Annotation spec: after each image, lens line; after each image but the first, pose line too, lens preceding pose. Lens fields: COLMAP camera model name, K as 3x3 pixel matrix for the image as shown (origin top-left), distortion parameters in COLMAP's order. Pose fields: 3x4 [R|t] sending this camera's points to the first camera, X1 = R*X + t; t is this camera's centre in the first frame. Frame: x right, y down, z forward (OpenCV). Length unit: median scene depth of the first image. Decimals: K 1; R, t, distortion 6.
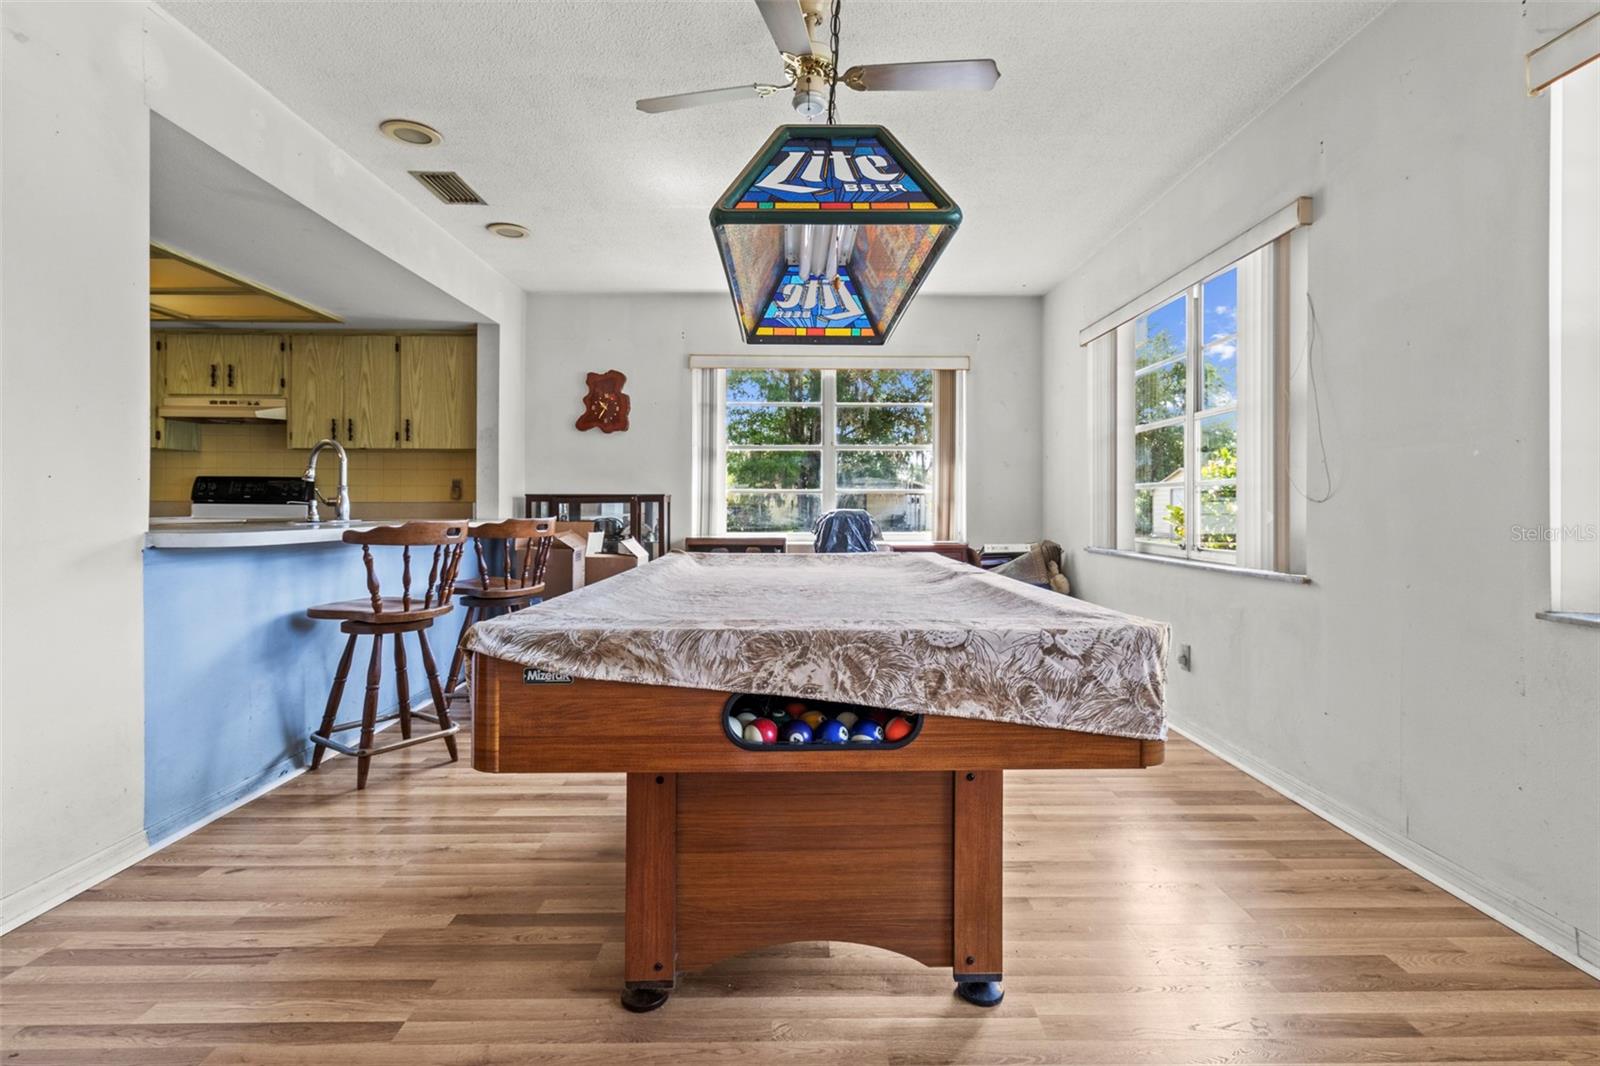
lens RADIAL K [[743.3, 0, 805.9], [0, 743.3, 502.6], [0, 0, 1]] dist [0.003848, -0.000186]
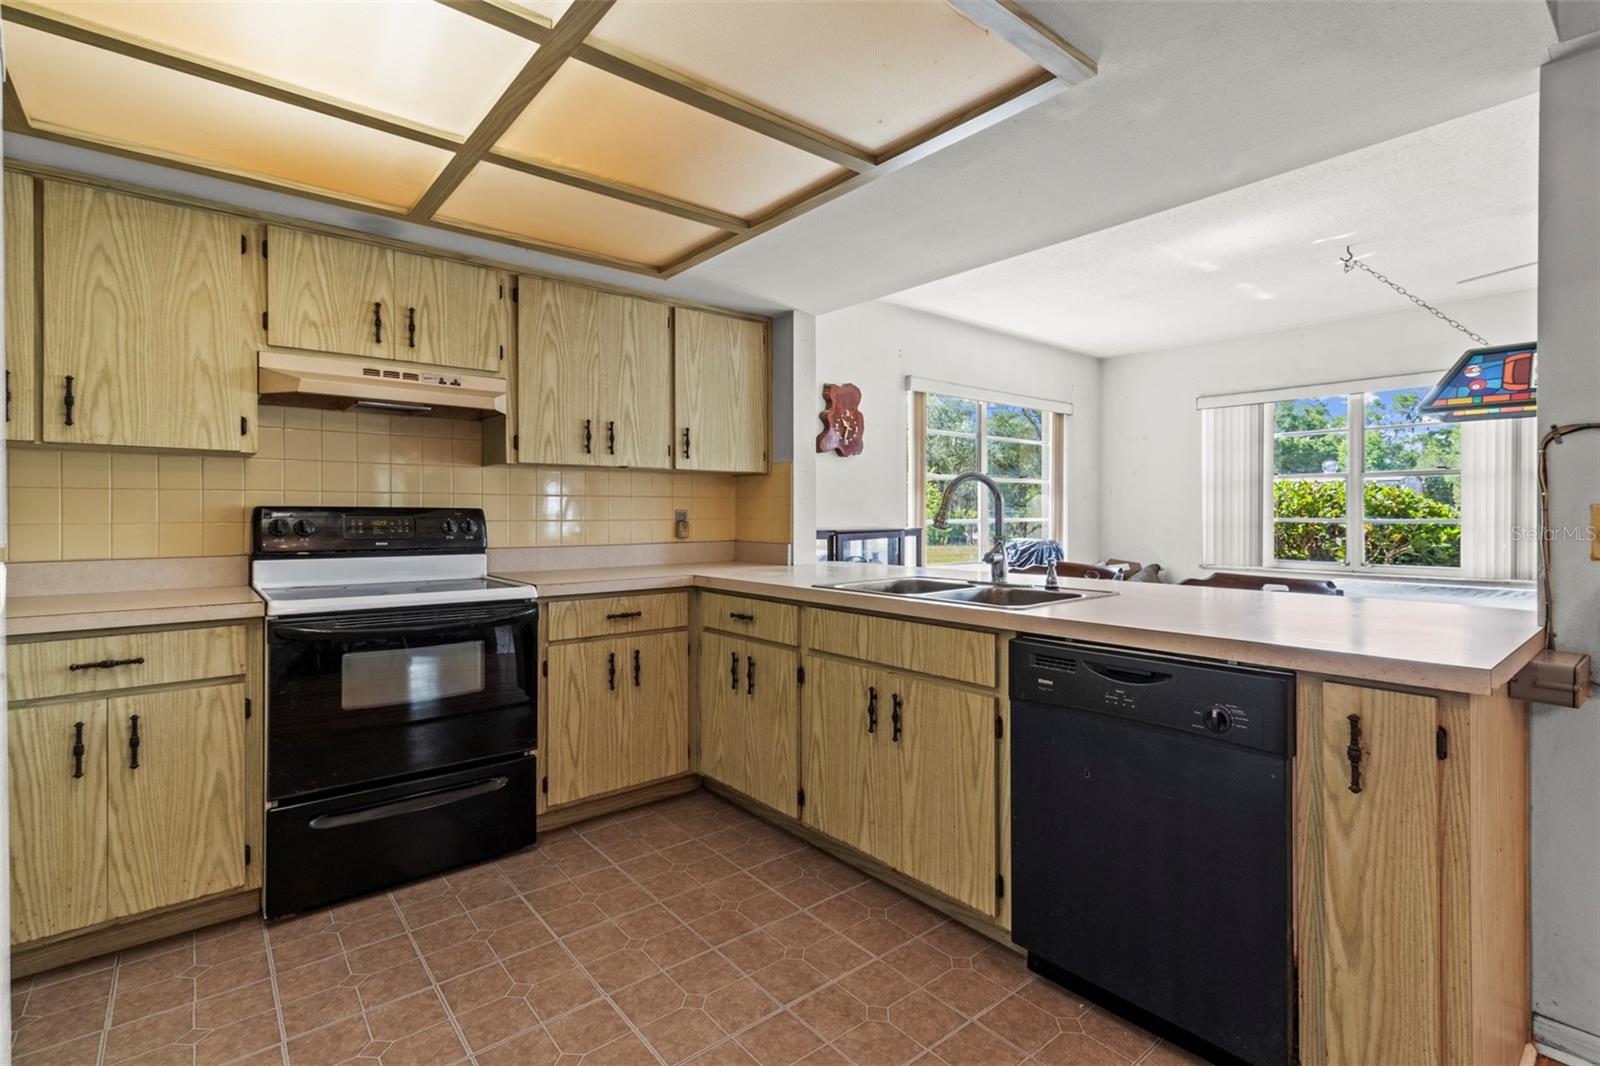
lens RADIAL K [[743.3, 0, 797.9], [0, 743.3, 512.0], [0, 0, 1]] dist [0.003848, -0.000186]
pose [[0.782524, -0.003701, 0.622610, -1.997163], [0.000519, 0.999986, 0.005291, -0.080991], [-0.622620, -0.003817, 0.782515, 0.870415]]
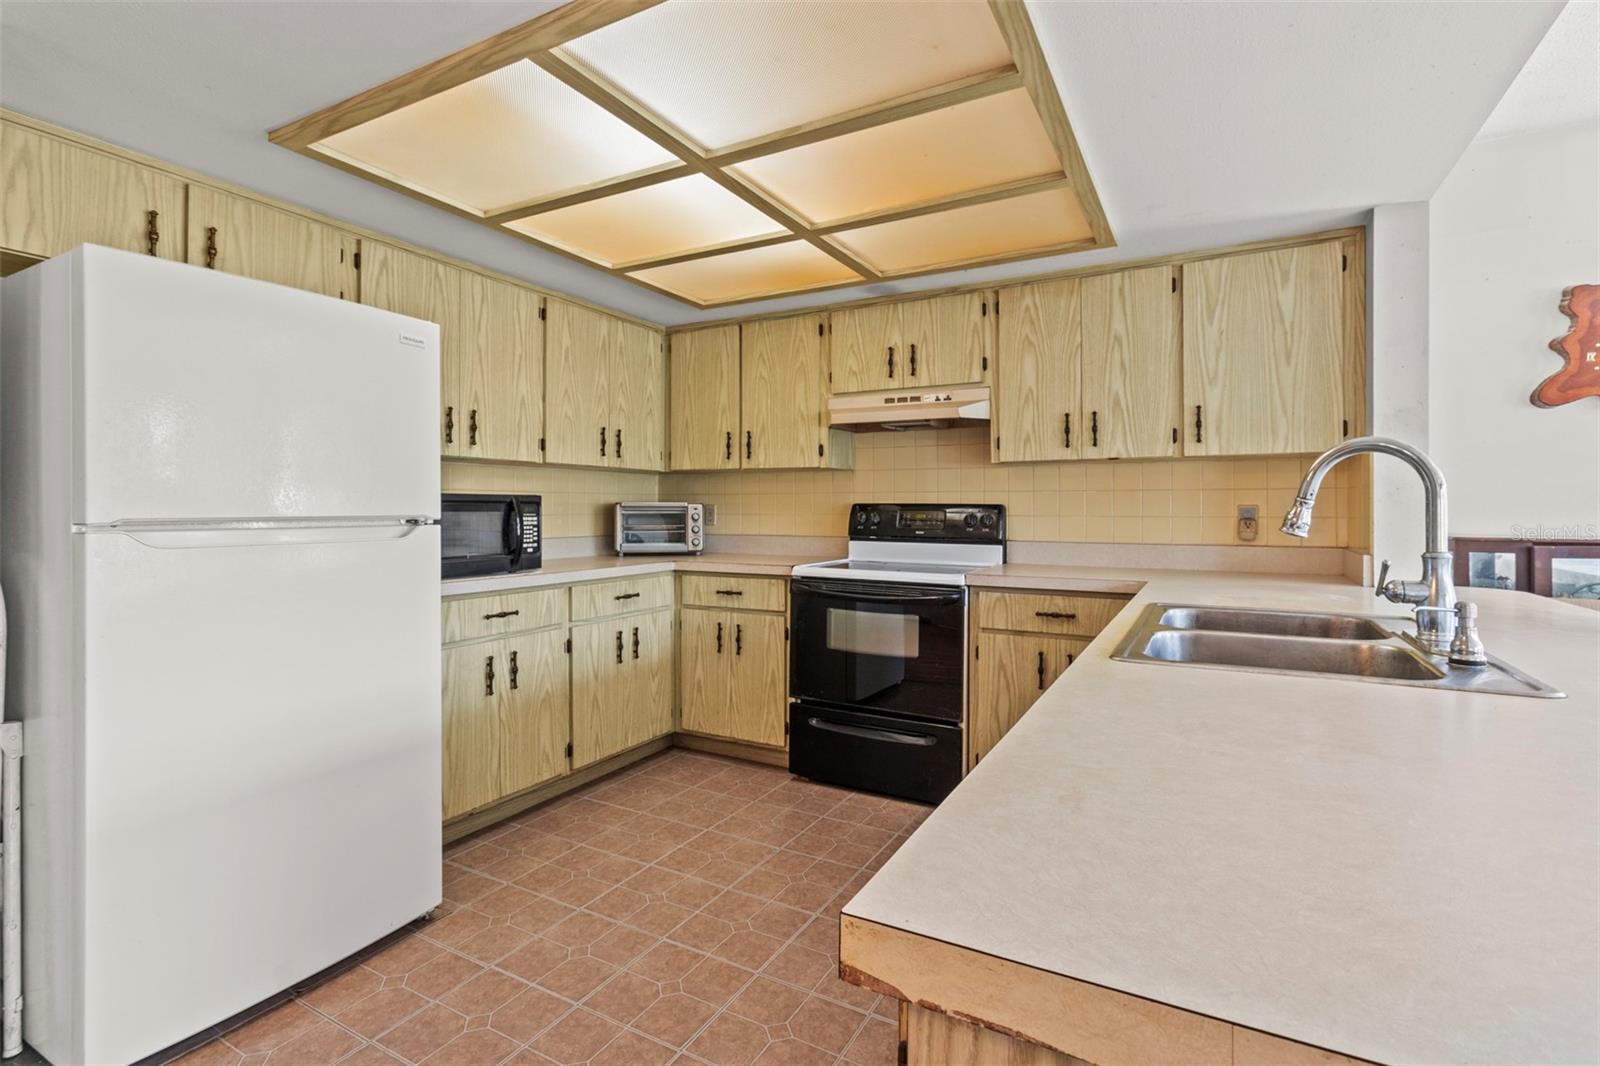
lens RADIAL K [[743.3, 0, 815.0], [0, 743.3, 504.1], [0, 0, 1]] dist [0.003848, -0.000186]
pose [[0.872188, -0.004939, -0.489145, -1.151922], [0.003993, 0.999988, -0.002976, -0.077767], [0.489154, 0.000643, 0.872197, 0.790108]]
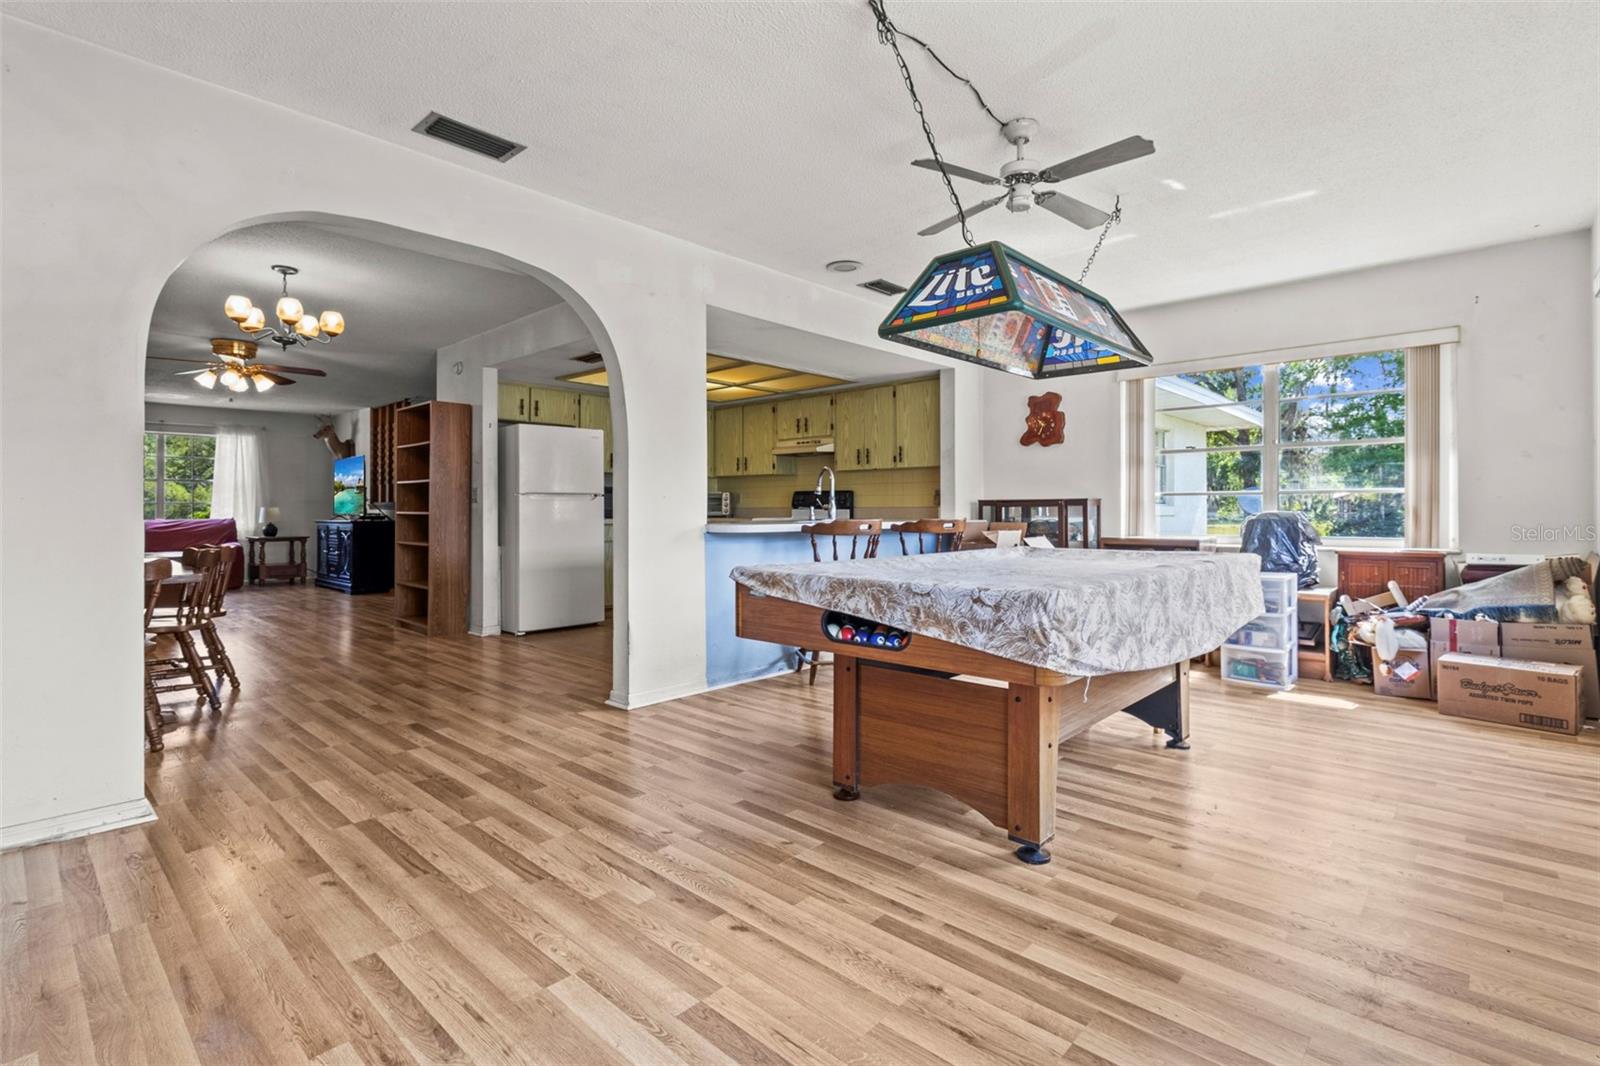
lens RADIAL K [[743.3, 0, 822.7], [0, 743.3, 506.7], [0, 0, 1]] dist [0.003848, -0.000186]
pose [[0.734371, -0.007530, -0.678707, 0.624849], [0.008049, 0.999965, -0.002386, 0.000643], [0.678701, -0.003711, 0.734406, -0.202127]]
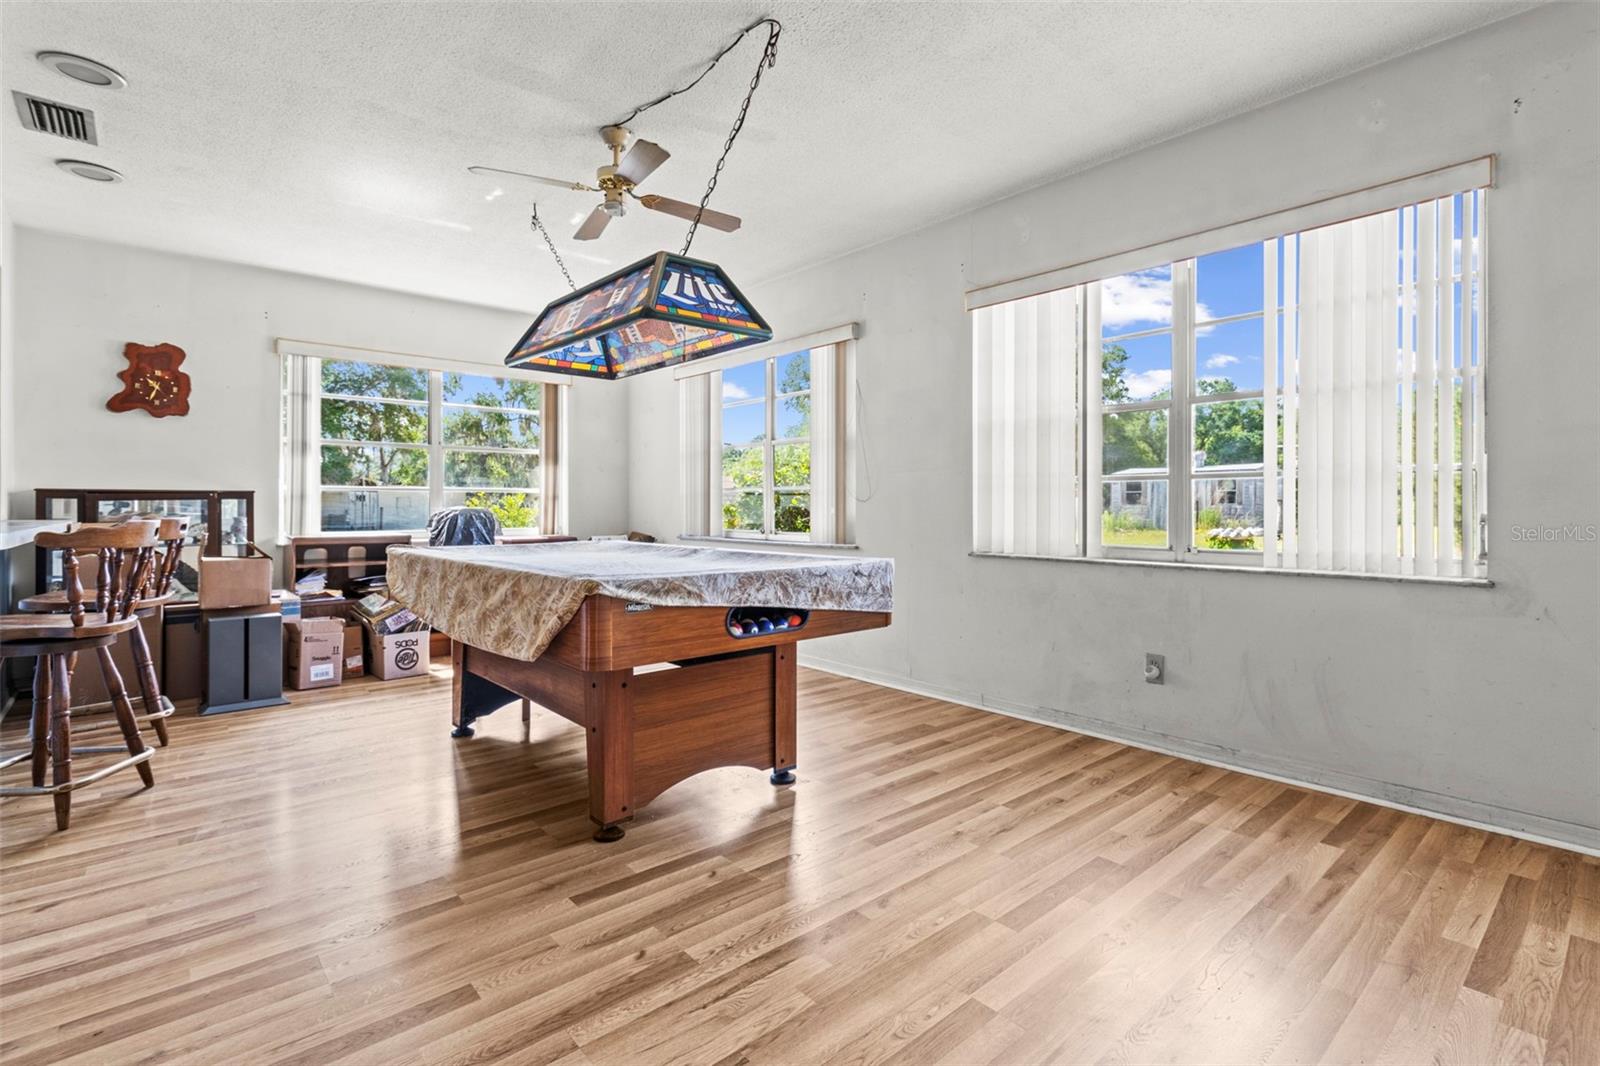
lens RADIAL K [[743.3, 0, 796.2], [0, 743.3, 505.6], [0, 0, 1]] dist [0.003848, -0.000186]
pose [[0.767376, -0.001394, 0.641196, -0.602858], [-0.002335, 0.999985, 0.004969, 0.000607], [-0.641193, -0.005311, 0.767361, -0.253432]]
